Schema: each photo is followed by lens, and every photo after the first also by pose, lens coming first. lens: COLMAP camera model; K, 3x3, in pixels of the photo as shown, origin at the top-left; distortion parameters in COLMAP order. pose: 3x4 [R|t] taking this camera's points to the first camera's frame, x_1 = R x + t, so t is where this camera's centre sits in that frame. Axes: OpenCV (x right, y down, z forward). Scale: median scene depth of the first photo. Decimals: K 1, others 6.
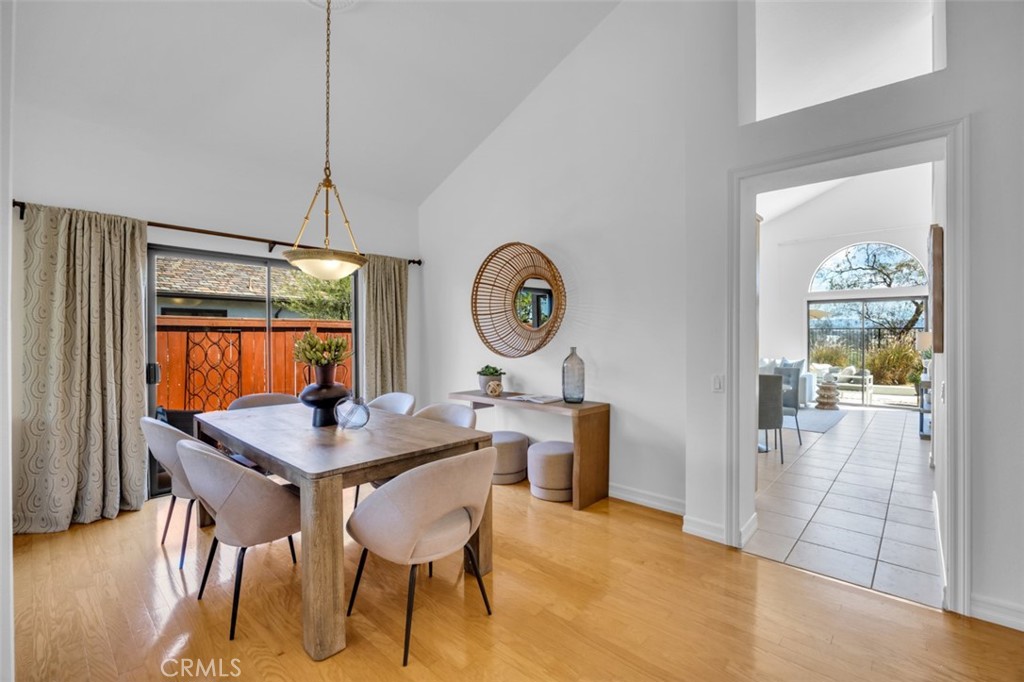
lens RADIAL K [[450.8, 0, 511.6], [0, 450.8, 337.1], [0, 0, 1]] dist [-0.016106, -0.000774]
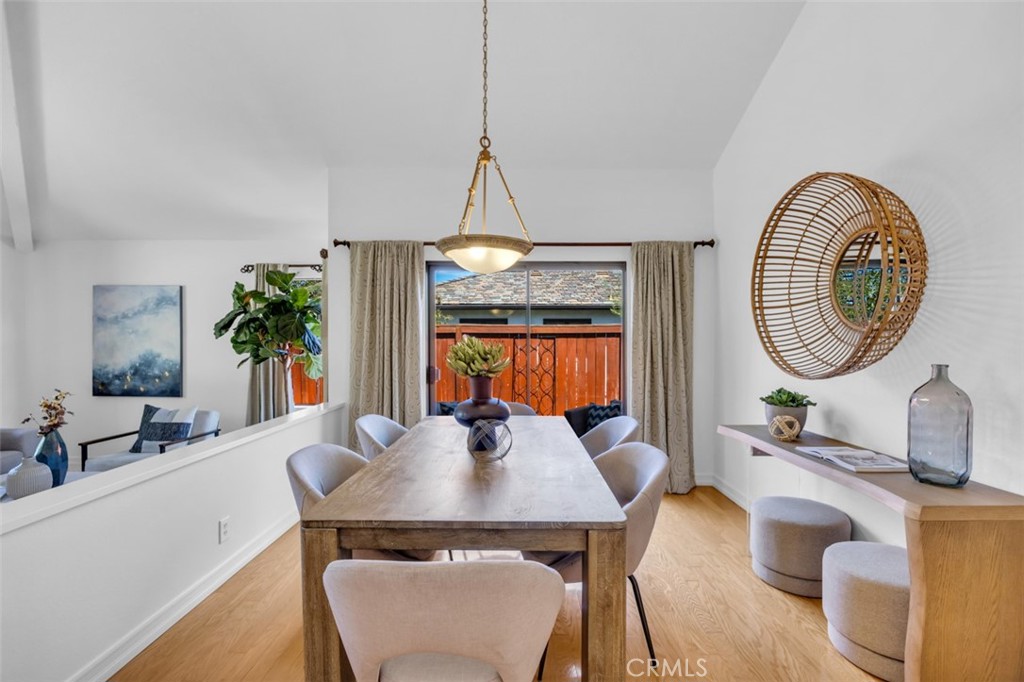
lens RADIAL K [[450.8, 0, 509.6], [0, 450.8, 350.3], [0, 0, 1]] dist [-0.016106, -0.000774]
pose [[0.673297, 0.011261, -0.739286, 0.152214], [0.000688, 0.999874, 0.015857, 0.000161], [0.739372, -0.011186, 0.673205, 0.309131]]
